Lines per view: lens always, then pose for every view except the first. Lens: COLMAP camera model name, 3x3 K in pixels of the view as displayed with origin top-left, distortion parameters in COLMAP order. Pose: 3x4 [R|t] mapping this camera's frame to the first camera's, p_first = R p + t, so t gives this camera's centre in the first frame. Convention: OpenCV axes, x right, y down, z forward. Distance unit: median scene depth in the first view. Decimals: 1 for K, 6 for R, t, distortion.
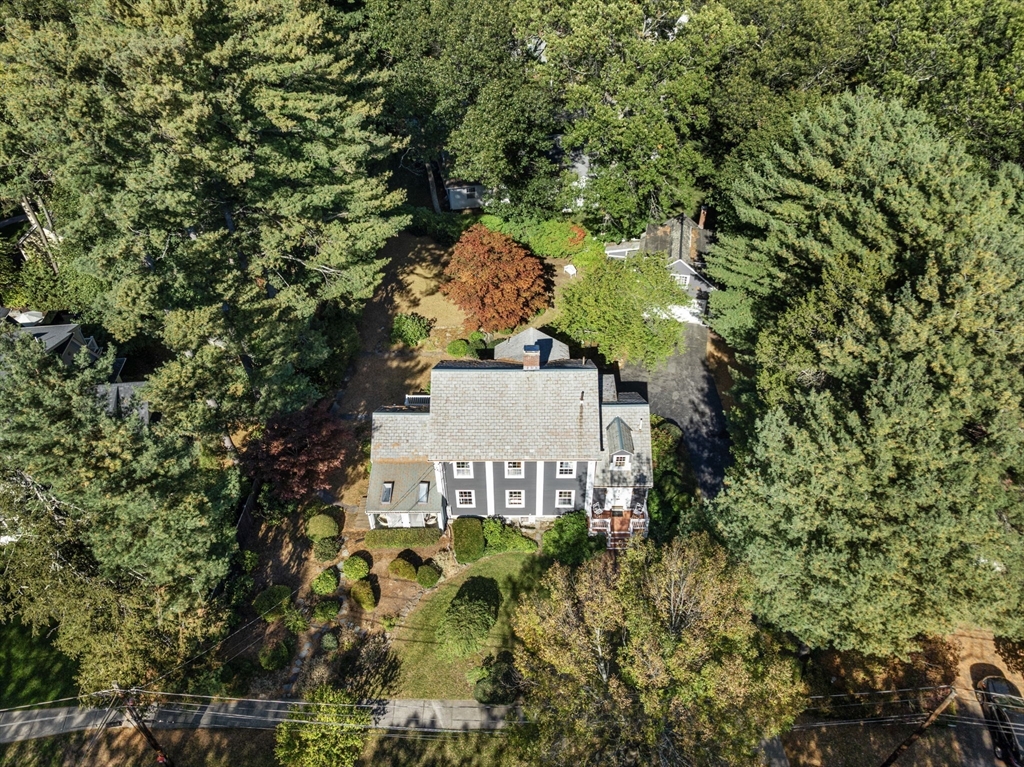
lens RADIAL K [[734.6, 0, 511.7], [0, 734.6, 382.1], [0, 0, 1]] dist [-0.037188, 0.004479]
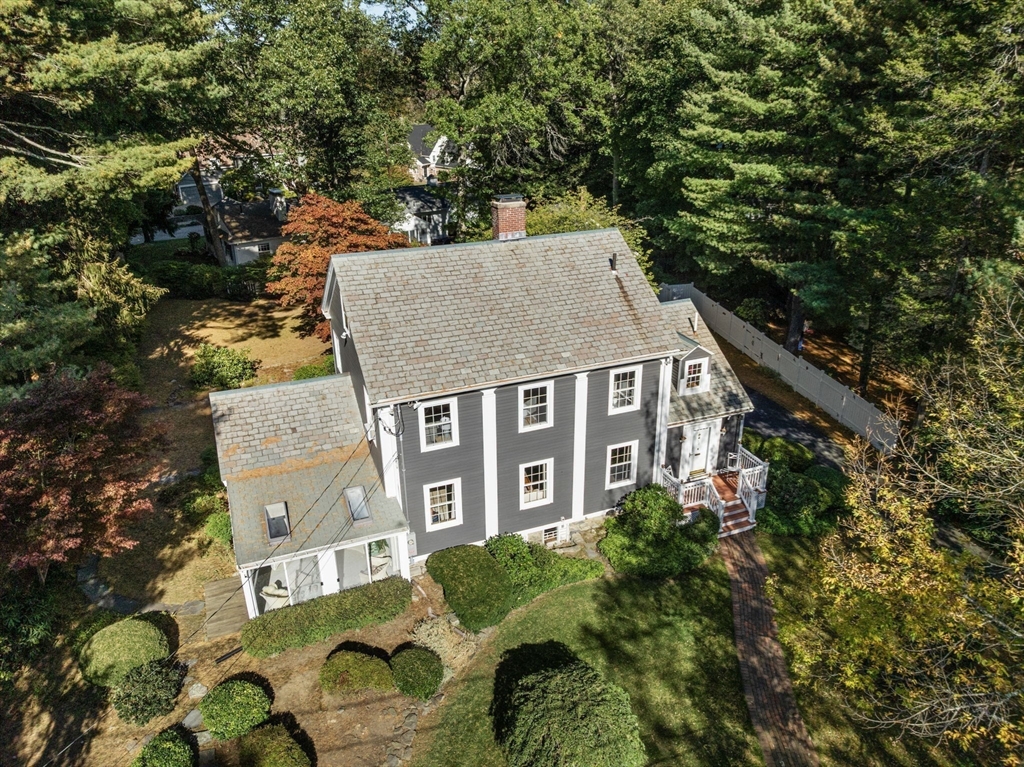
lens RADIAL K [[734.6, 0, 515.4], [0, 734.6, 385.4], [0, 0, 1]] dist [-0.037188, 0.004479]
pose [[0.923876, -0.154368, 0.350176, -0.177414], [0.253000, 0.932916, -0.256238, 0.222528], [-0.287130, 0.325327, 0.900954, 0.520795]]
